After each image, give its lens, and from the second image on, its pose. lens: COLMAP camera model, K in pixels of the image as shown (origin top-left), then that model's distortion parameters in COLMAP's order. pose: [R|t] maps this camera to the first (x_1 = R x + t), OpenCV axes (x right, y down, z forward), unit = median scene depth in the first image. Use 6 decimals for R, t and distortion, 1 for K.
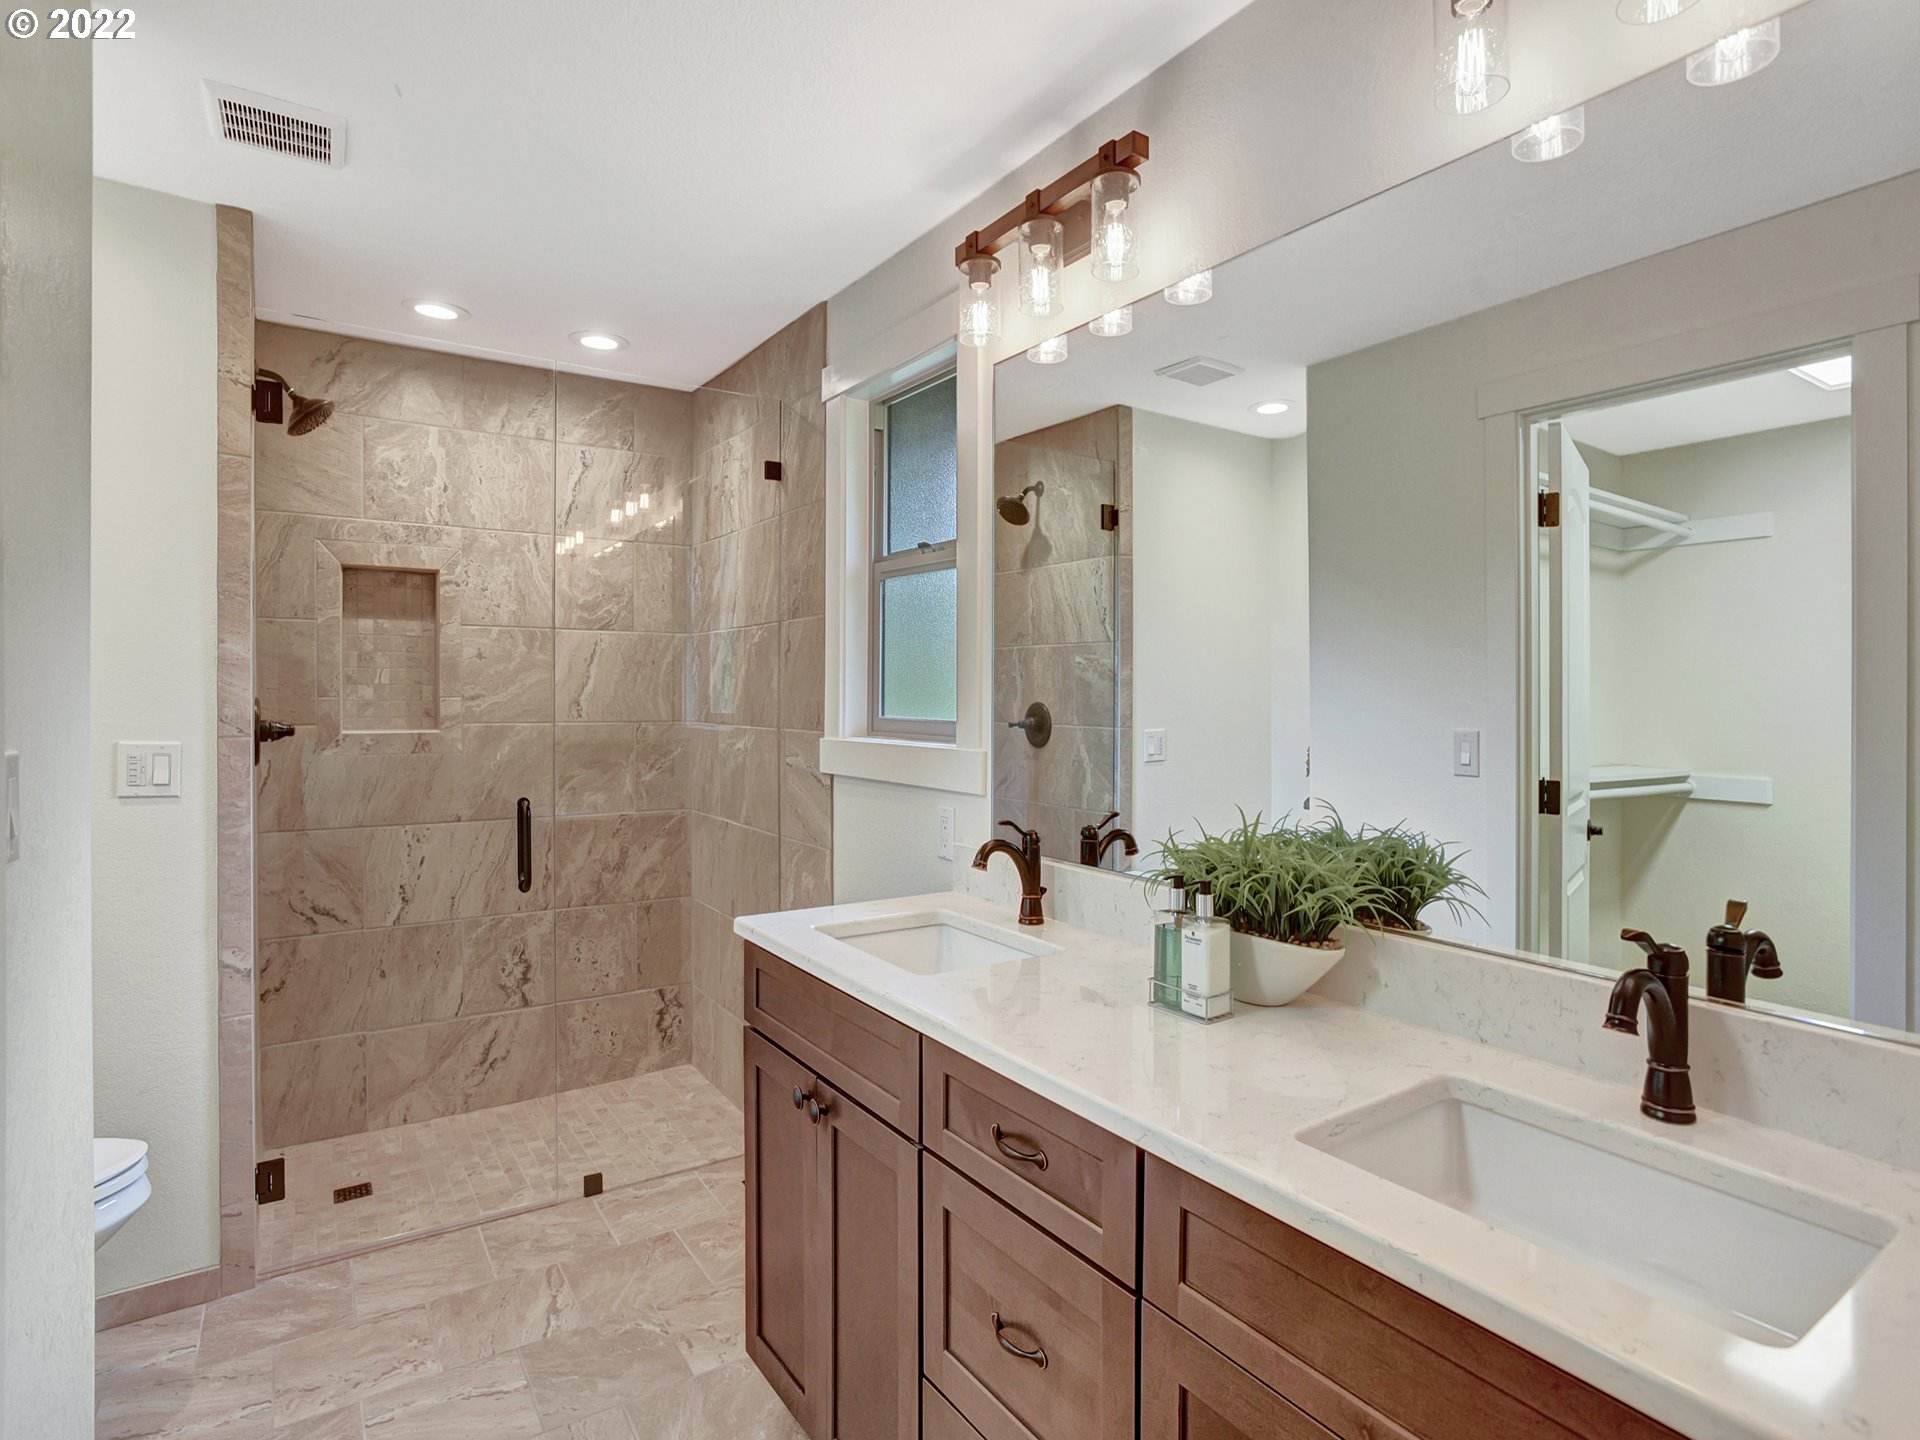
lens RADIAL K [[1008.3, 0, 963.6], [0, 1008.3, 693.3], [0, 0, 1]] dist [-0.014763, 0.000422]
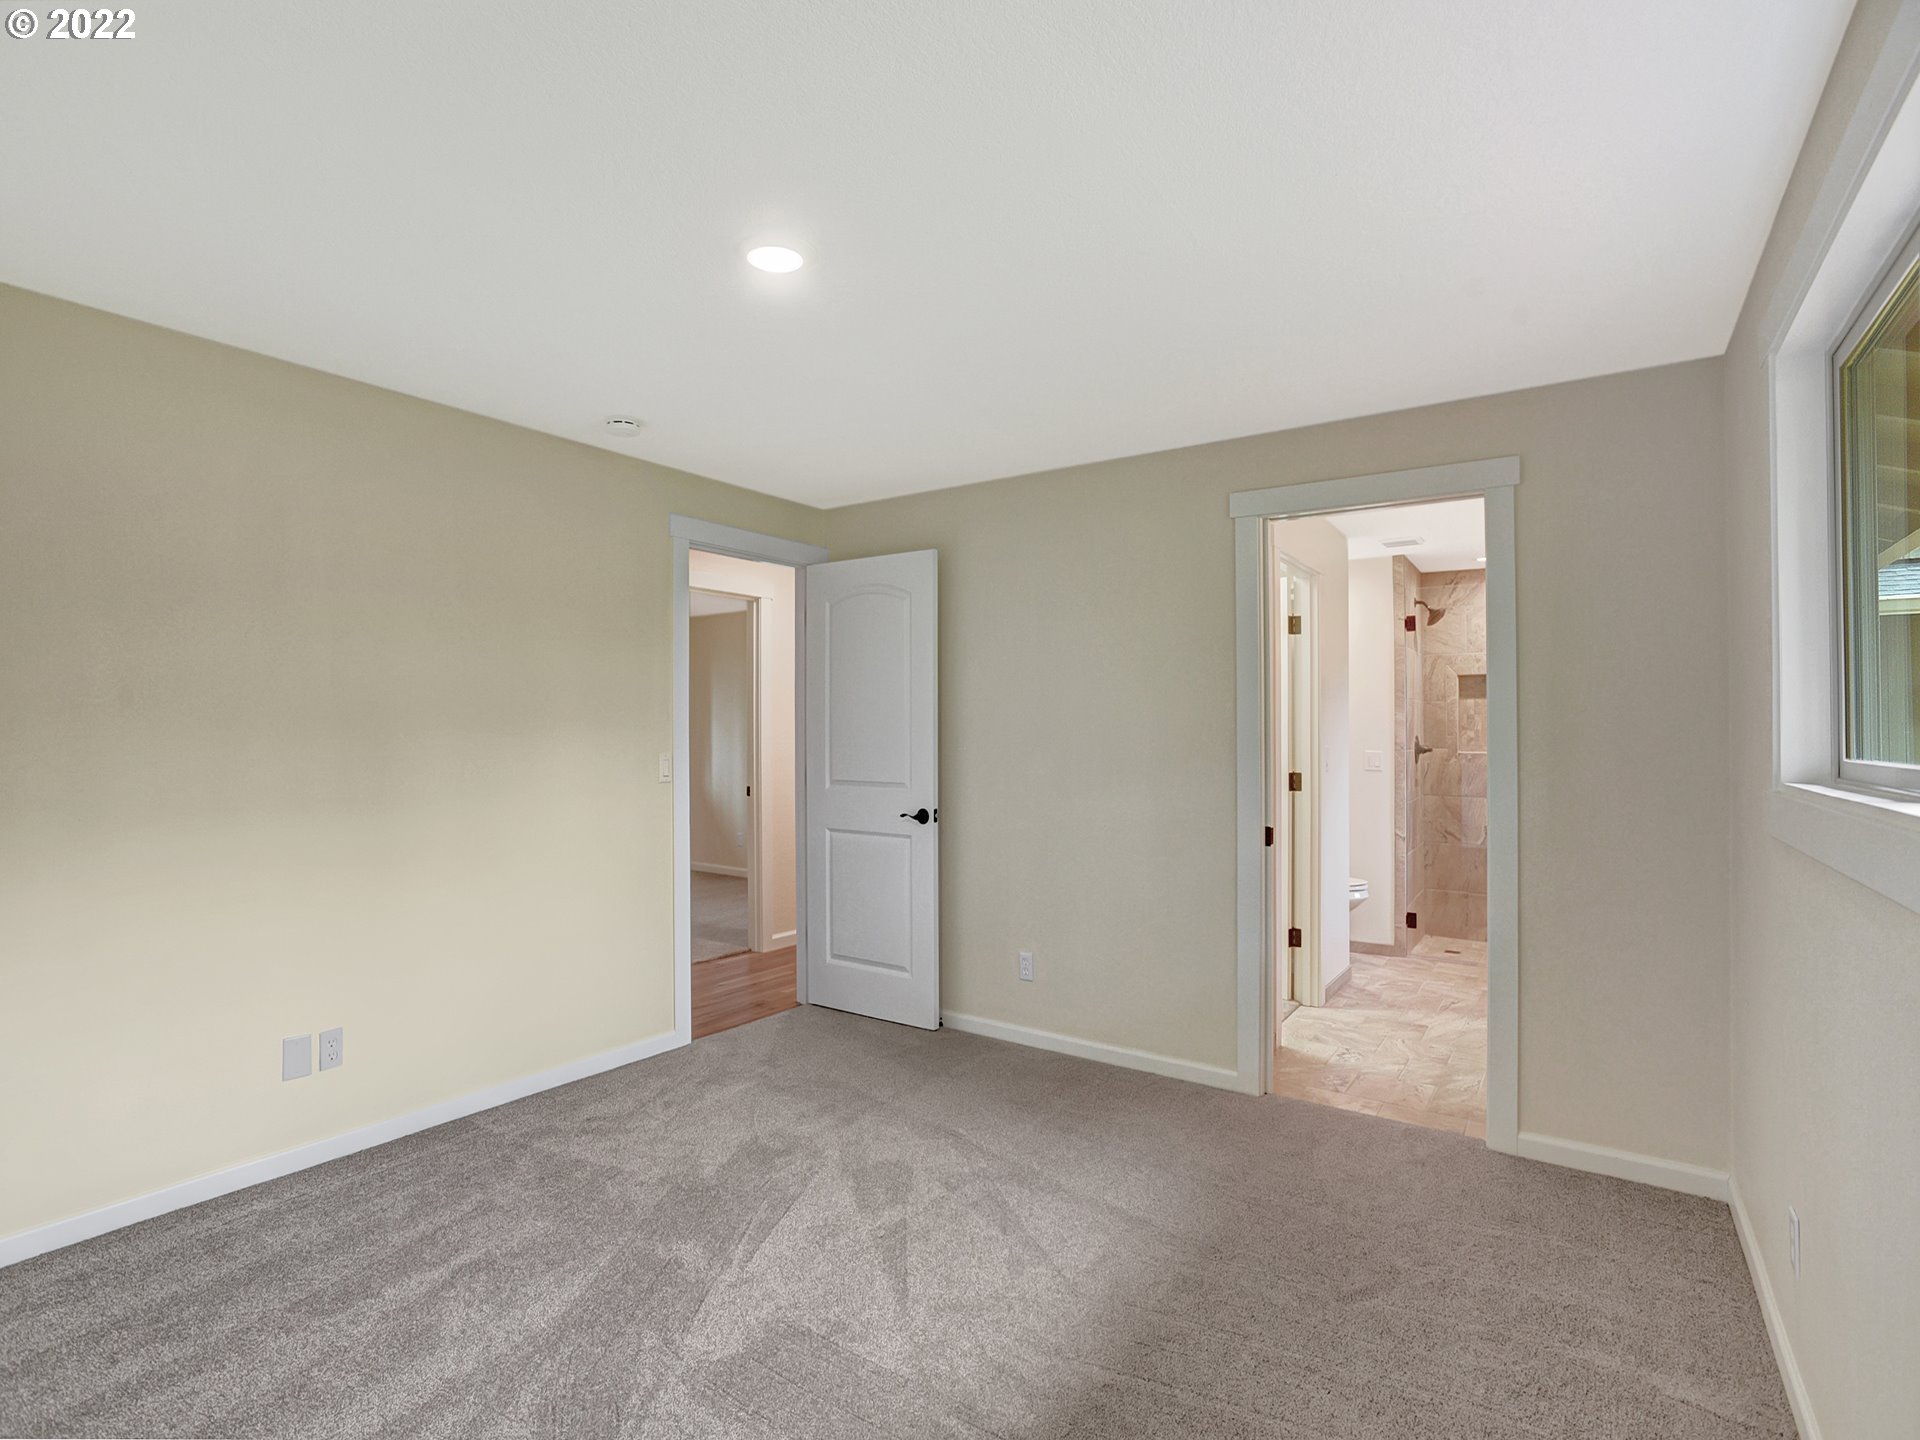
lens RADIAL K [[1035.7, 0, 946.1], [0, 1035.7, 714.3], [0, 0, 1]] dist [-0.024220, 0.011574]
pose [[0.397891, -0.016047, -0.917292, 0.958359], [-0.004061, 0.999806, -0.019252, 0.004185], [0.917423, 0.011386, 0.397749, -0.879768]]
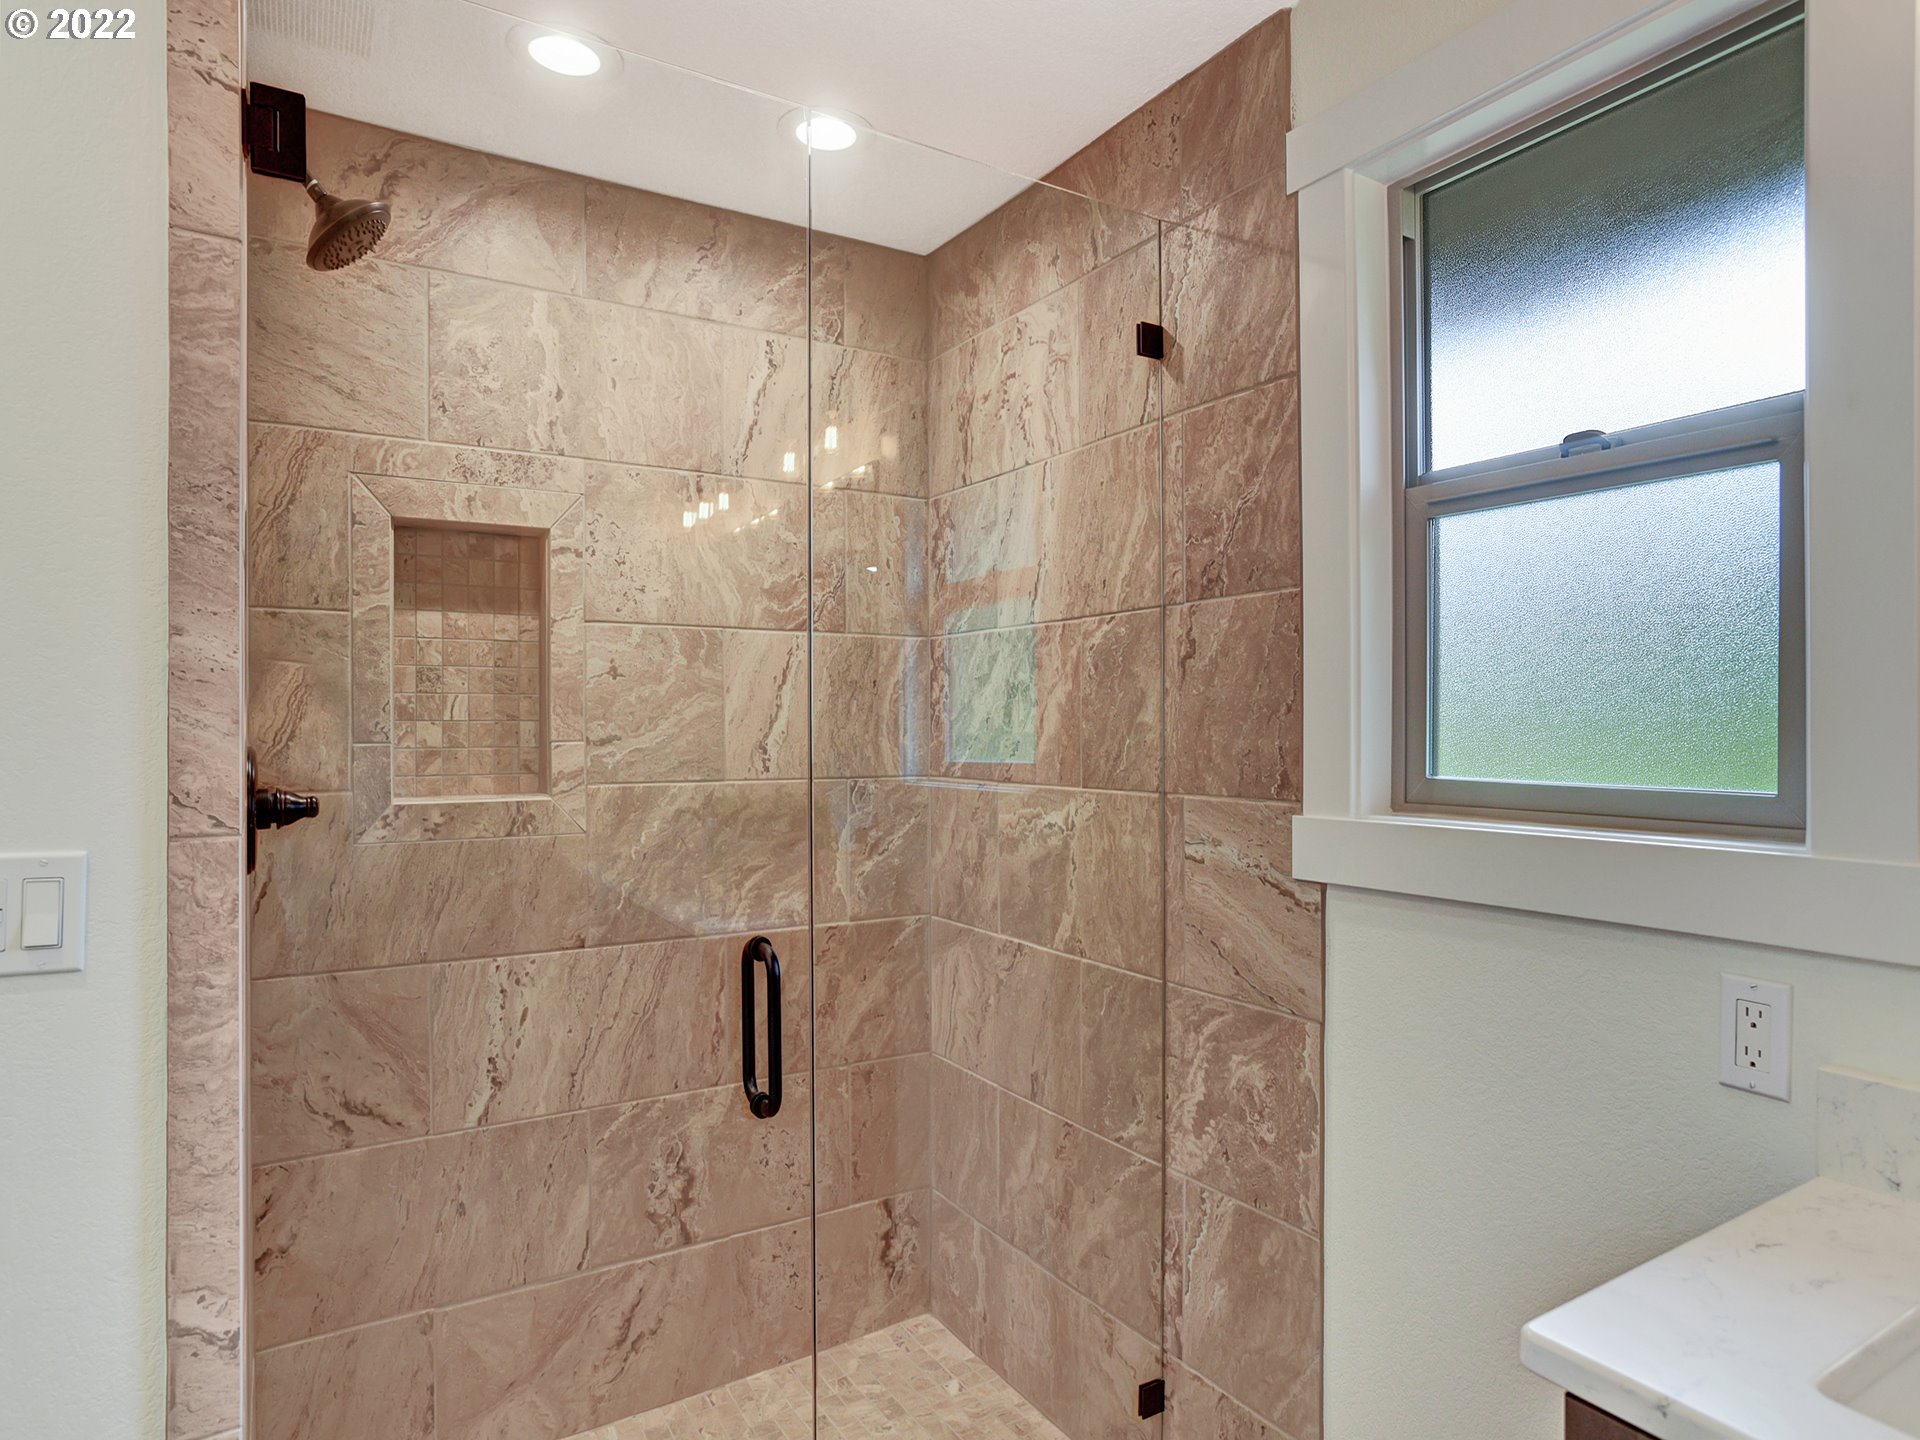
lens RADIAL K [[1035.7, 0, 946.1], [0, 1035.7, 714.3], [0, 0, 1]] dist [-0.024220, 0.011574]
pose [[0.999849, -0.007892, -0.015507, -0.278893], [0.007749, 0.999927, -0.009271, -0.004644], [0.015580, 0.009150, 0.999837, 0.391194]]
